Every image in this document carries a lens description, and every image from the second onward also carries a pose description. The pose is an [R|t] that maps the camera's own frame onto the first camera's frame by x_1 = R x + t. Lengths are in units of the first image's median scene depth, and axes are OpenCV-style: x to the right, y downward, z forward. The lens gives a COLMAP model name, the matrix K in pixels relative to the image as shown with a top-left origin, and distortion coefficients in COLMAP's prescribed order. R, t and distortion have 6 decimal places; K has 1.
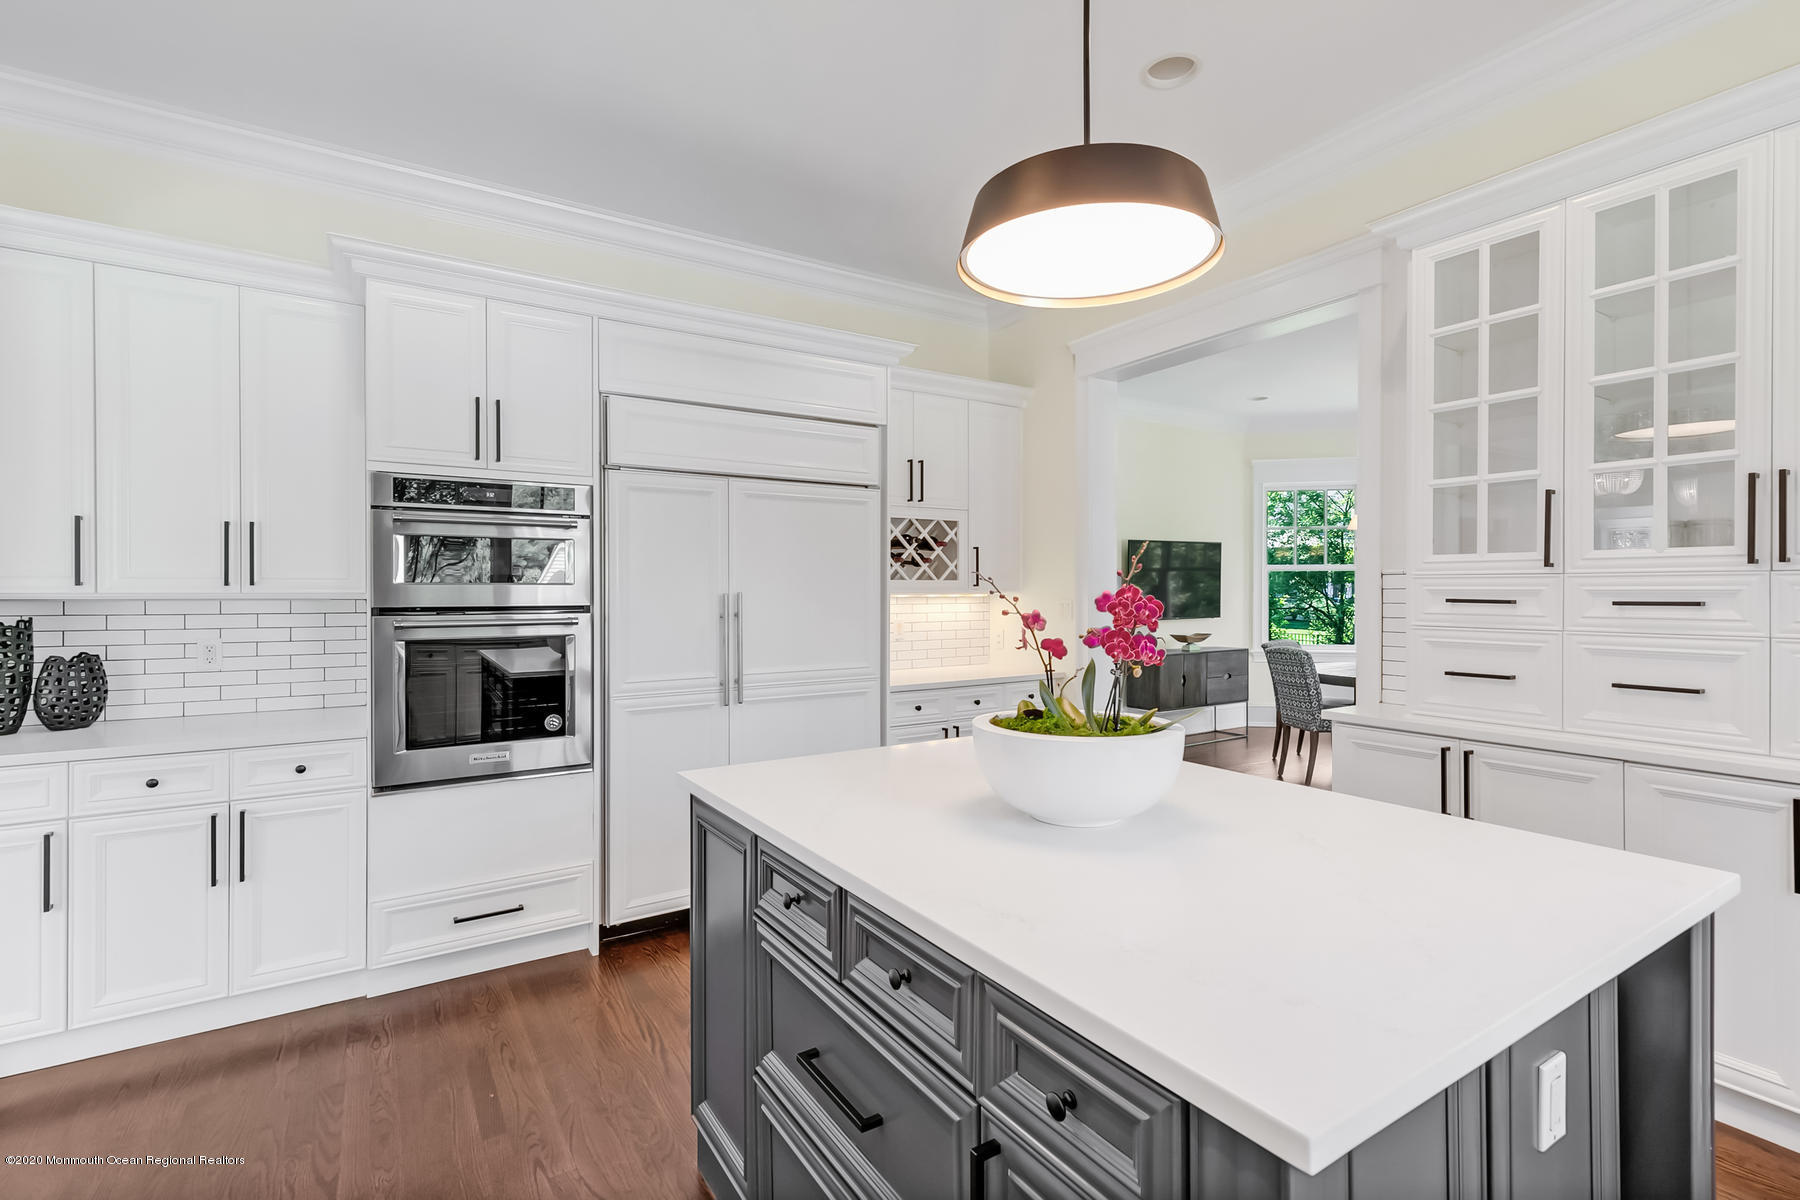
lens RADIAL K [[854.1, 0, 897.2], [0, 854.1, 592.3], [0, 0, 1]] dist [0.022184, -0.000043]
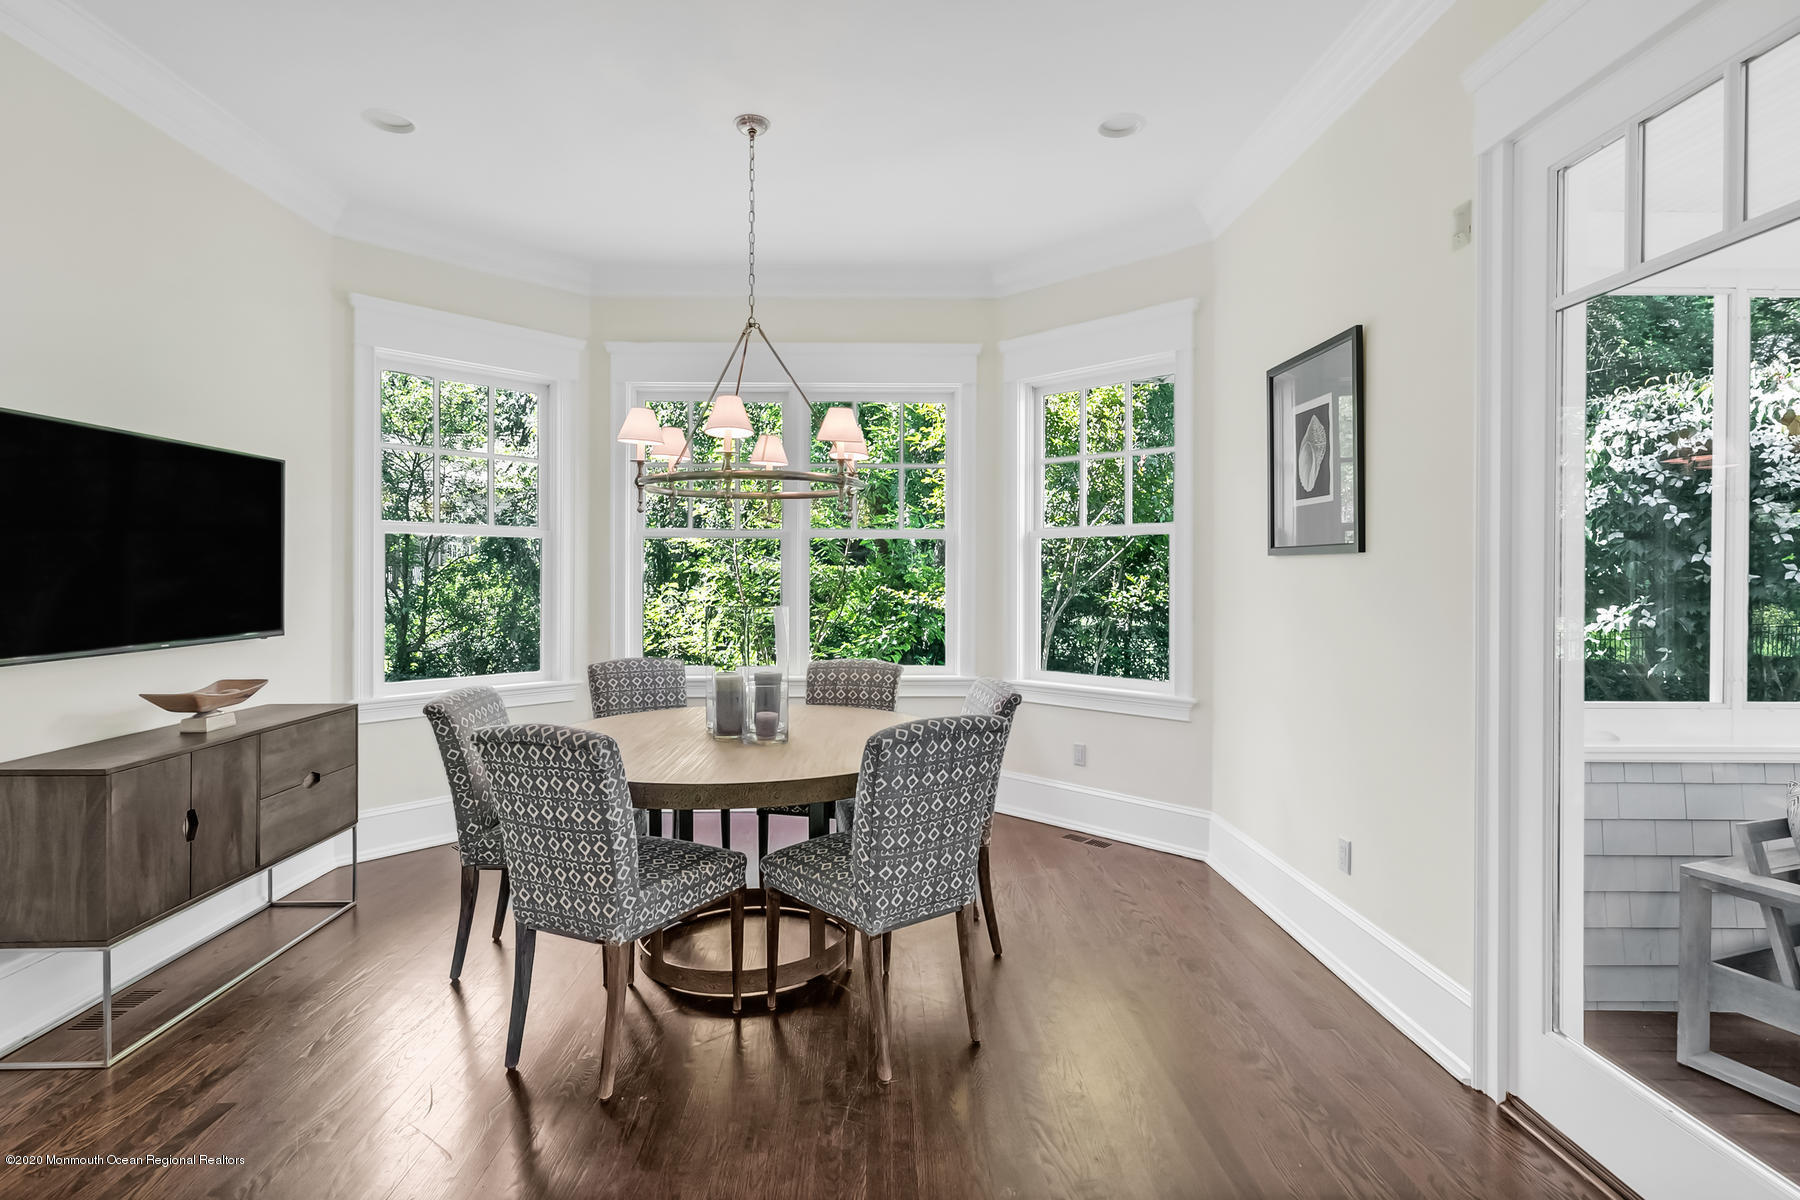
lens RADIAL K [[929.7, 0, 894.9], [0, 929.7, 580.7], [0, 0, 1]] dist [0.000259, 0.000014]
pose [[0.531060, -0.004575, 0.847322, 0.156670], [0.000939, 0.999988, 0.004811, 0.000238], [-0.847334, -0.001759, 0.531058, 0.525140]]
